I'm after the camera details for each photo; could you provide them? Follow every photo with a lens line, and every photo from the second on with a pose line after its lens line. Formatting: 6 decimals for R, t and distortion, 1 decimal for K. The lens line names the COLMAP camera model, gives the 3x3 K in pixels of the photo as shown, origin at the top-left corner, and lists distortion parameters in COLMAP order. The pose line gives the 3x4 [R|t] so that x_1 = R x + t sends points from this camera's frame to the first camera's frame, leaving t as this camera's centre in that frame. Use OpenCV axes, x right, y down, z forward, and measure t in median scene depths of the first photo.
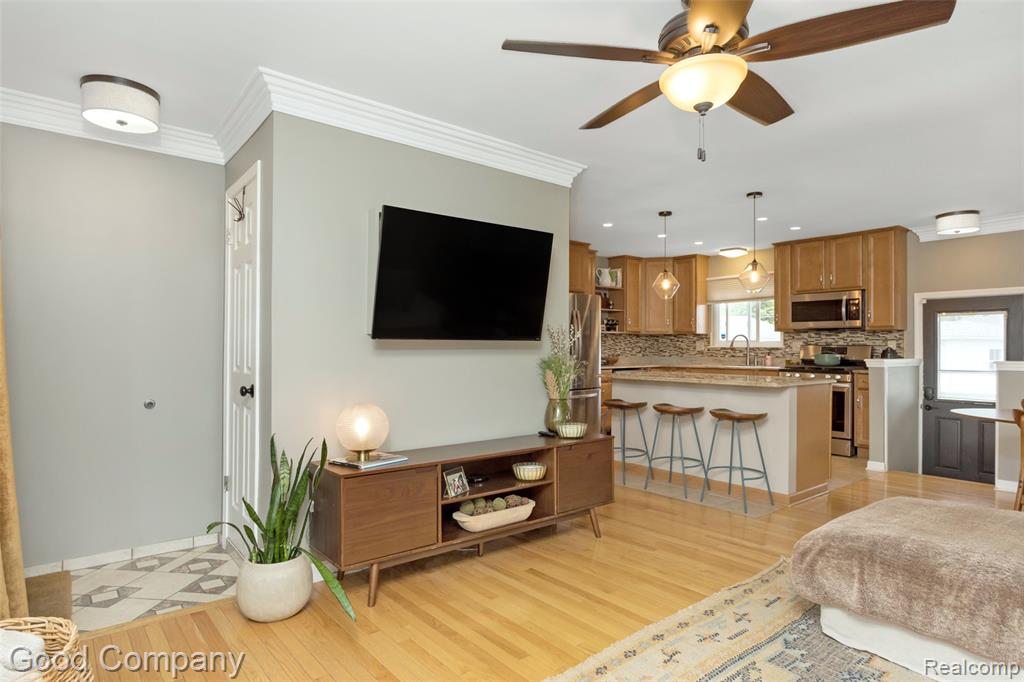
lens RADIAL K [[547.4, 0, 508.4], [0, 547.4, 346.7], [0, 0, 1]] dist [0.001422, -0.001701]
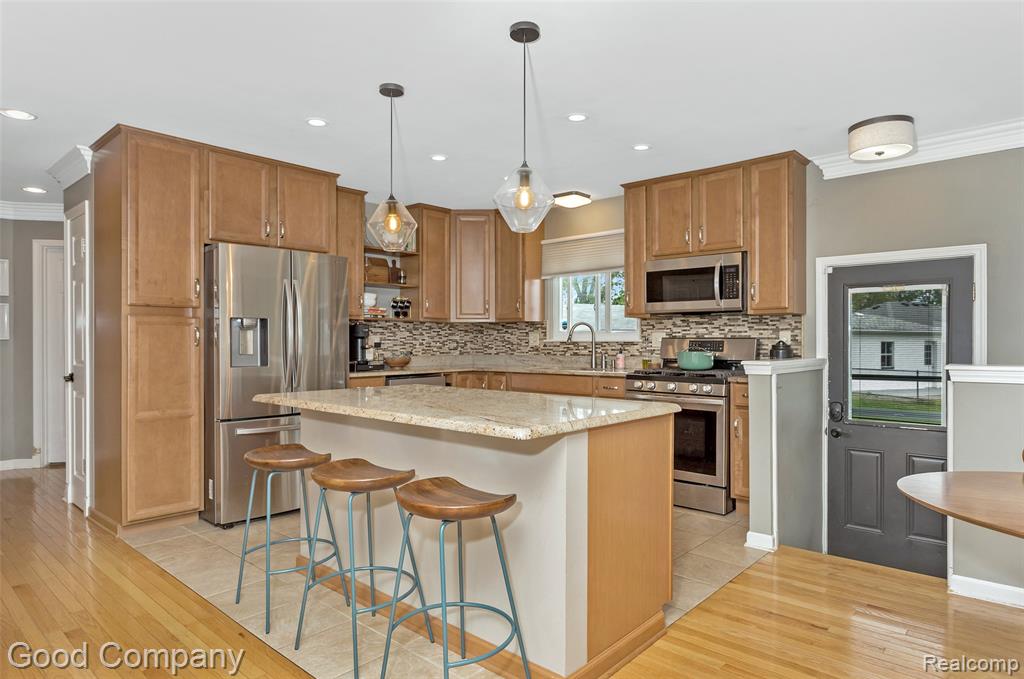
lens RADIAL K [[598.8, 0, 503.7], [0, 598.8, 343.9], [0, 0, 1]] dist [0.003571, -0.004135]
pose [[0.986714, -0.006310, 0.162342, 0.244821], [0.005133, 0.999957, 0.007666, -0.002465], [-0.162383, -0.006731, 0.986705, 0.337738]]
